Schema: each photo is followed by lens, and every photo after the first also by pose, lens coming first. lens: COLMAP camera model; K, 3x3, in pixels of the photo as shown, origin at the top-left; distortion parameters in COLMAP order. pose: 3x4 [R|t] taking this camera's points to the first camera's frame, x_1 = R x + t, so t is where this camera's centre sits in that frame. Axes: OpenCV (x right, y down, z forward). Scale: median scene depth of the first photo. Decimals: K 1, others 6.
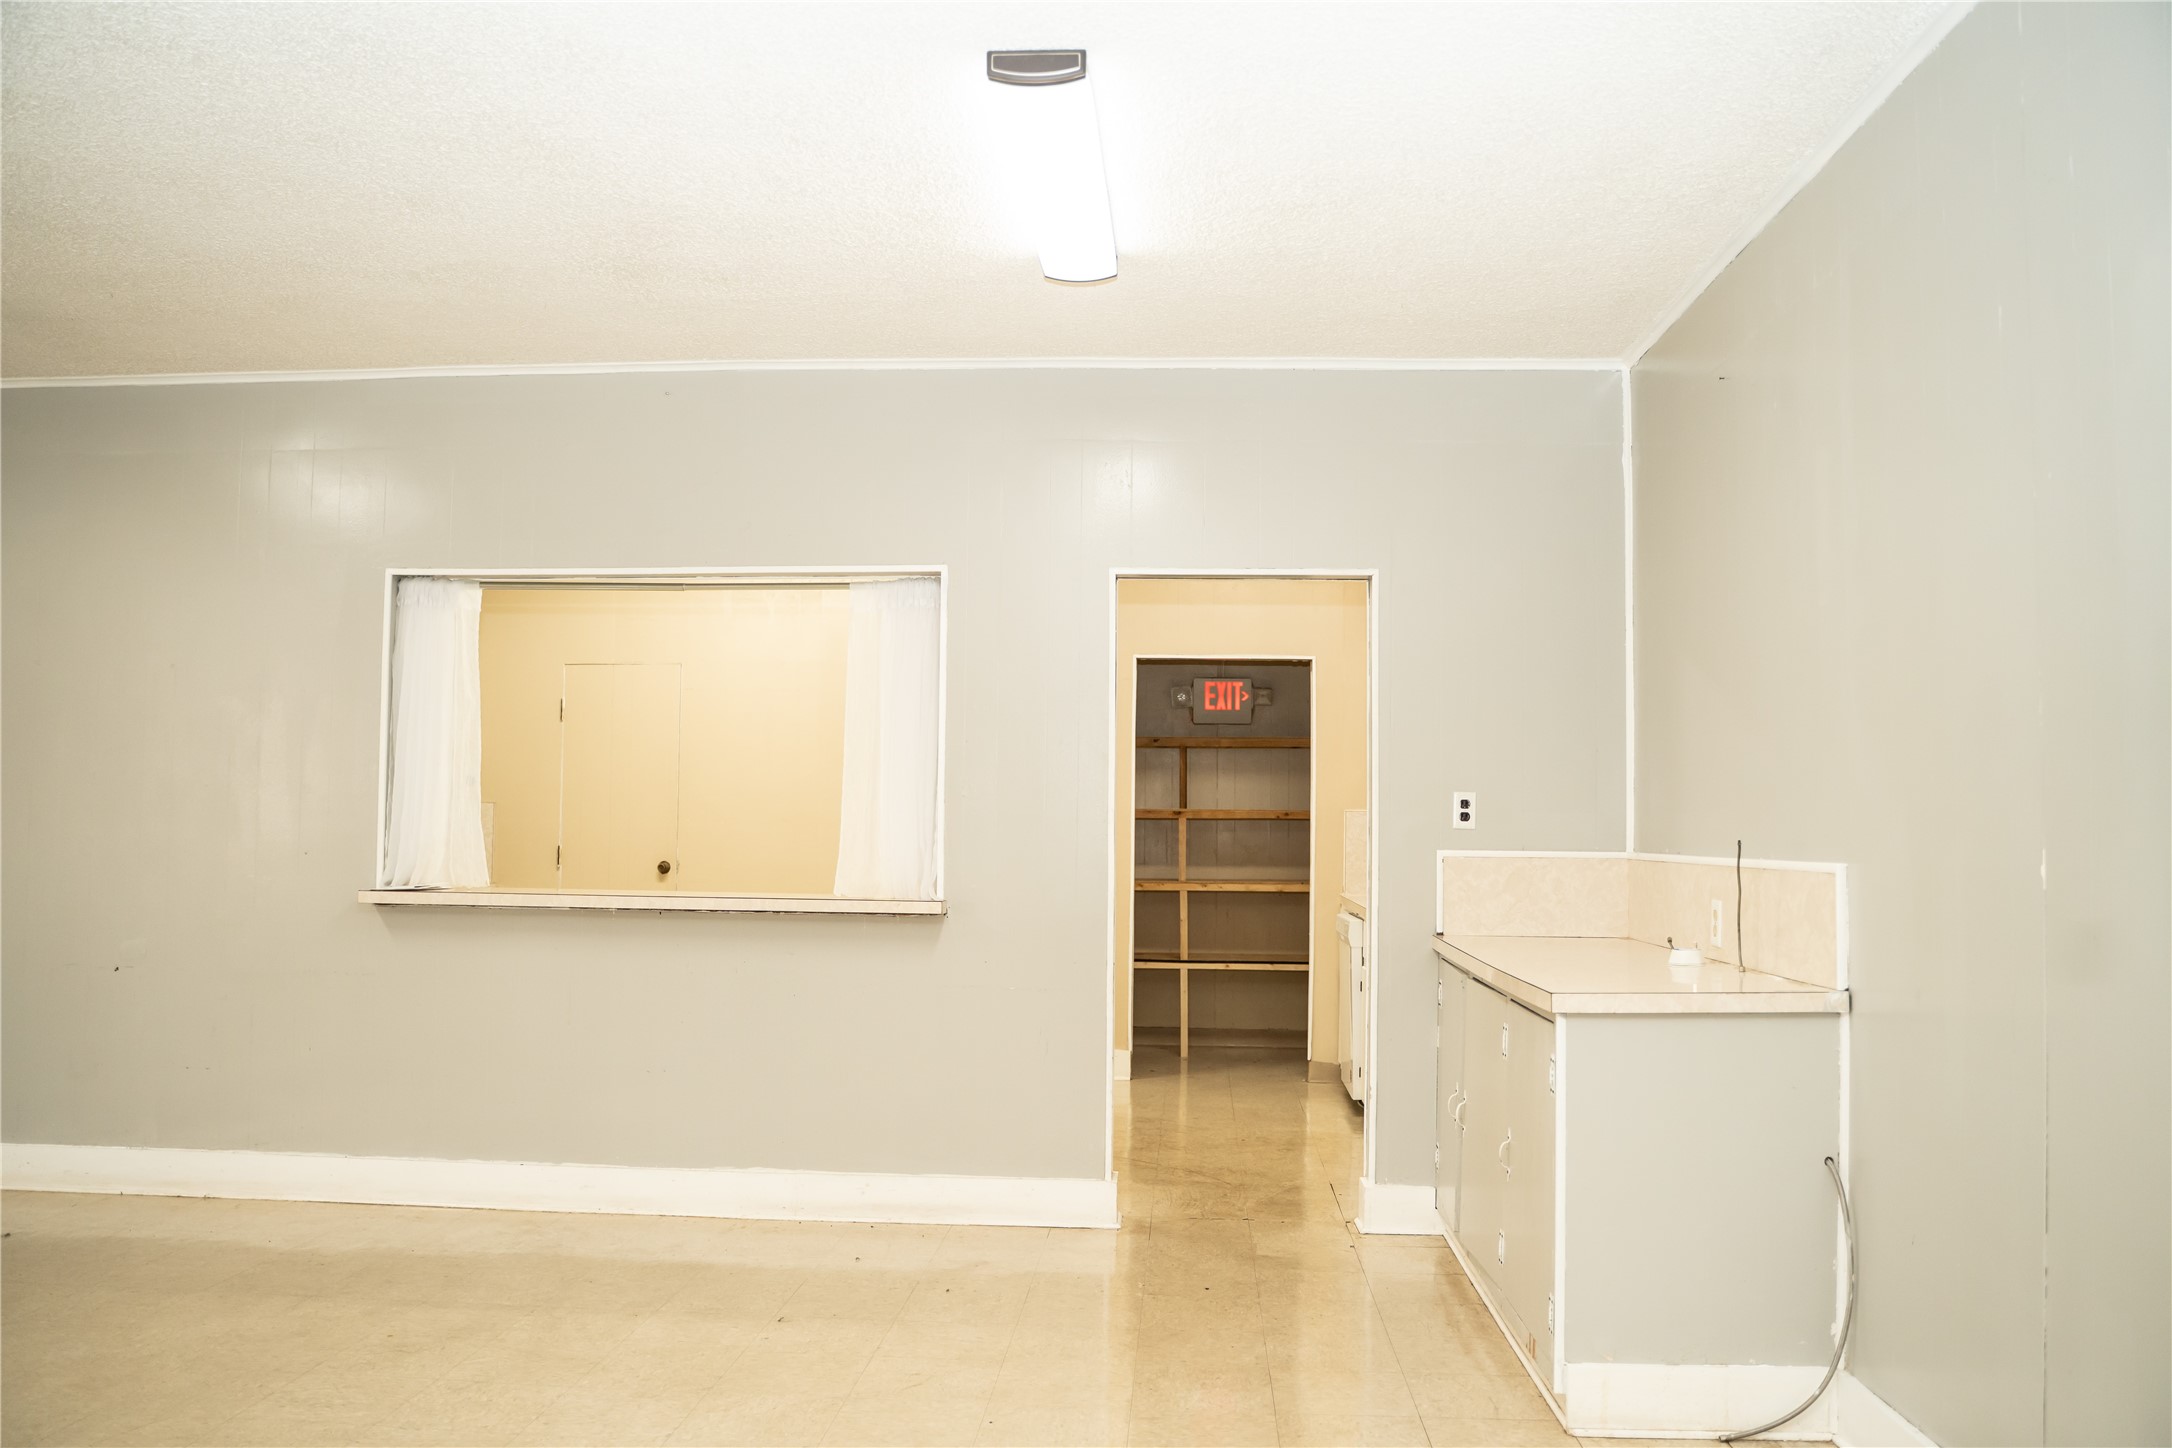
lens RADIAL K [[1726.4, 0, 1087.6], [0, 1726.4, 771.9], [0, 0, 1]] dist [-0.125591, 0.097263]
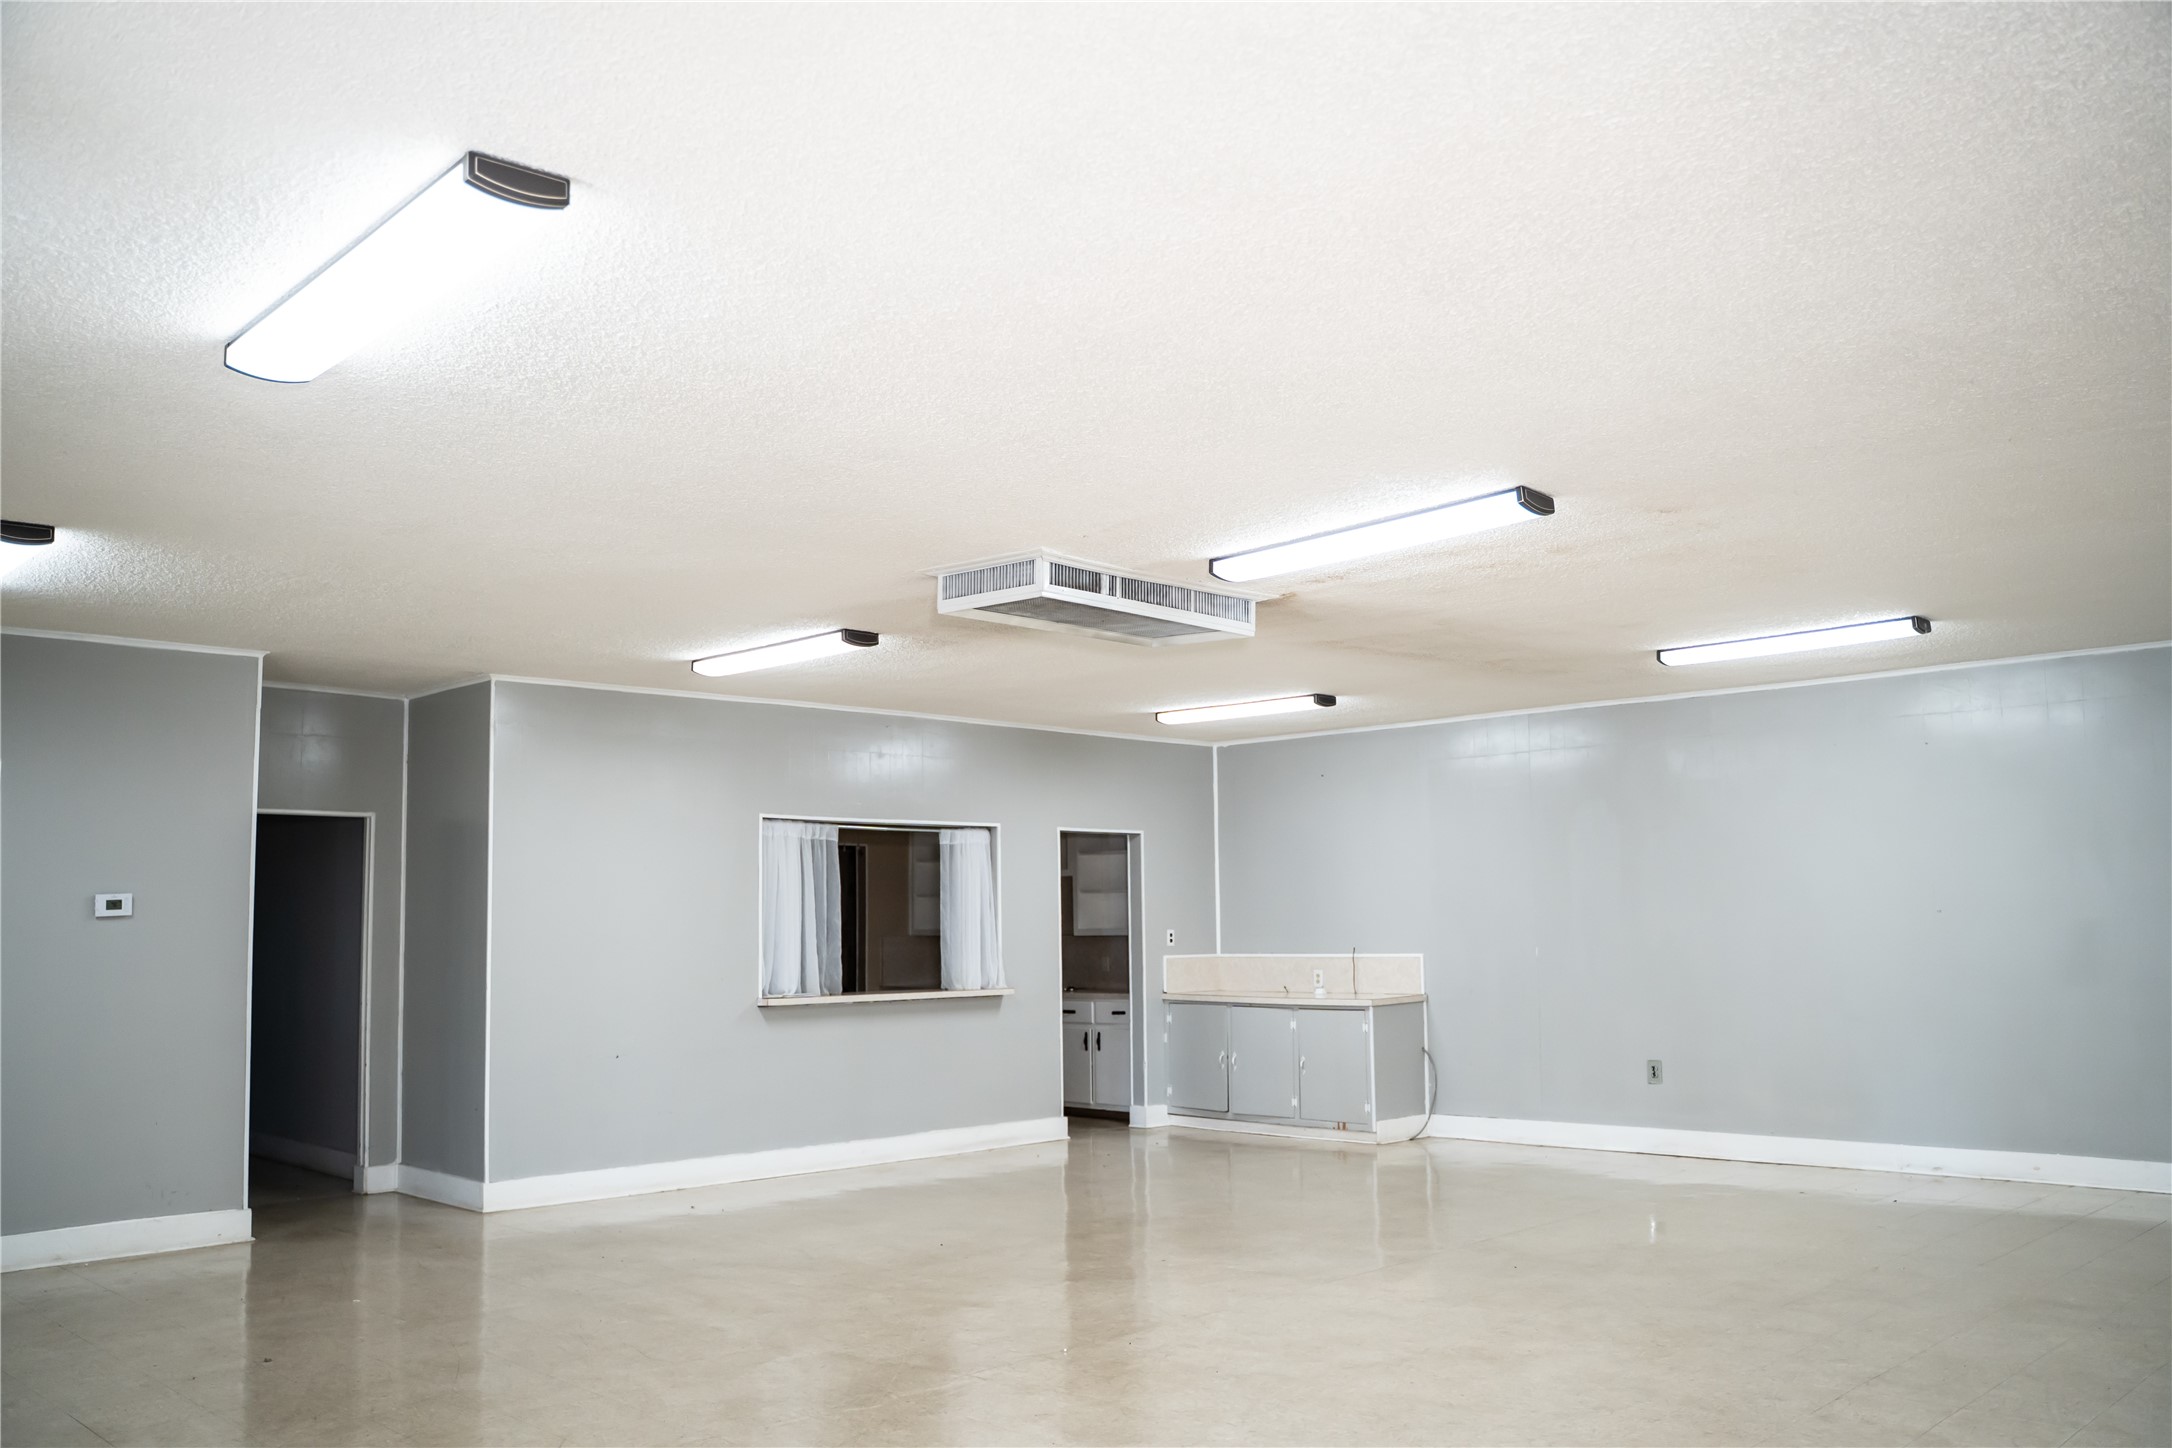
lens RADIAL K [[1726.4, 0, 1087.6], [0, 1726.4, 771.9], [0, 0, 1]] dist [-0.125591, 0.097263]
pose [[0.670507, 0.045377, 0.740514, -1.540425], [-0.002702, 0.998271, -0.058724, -0.061914], [-0.741898, 0.037374, 0.669470, -0.455151]]
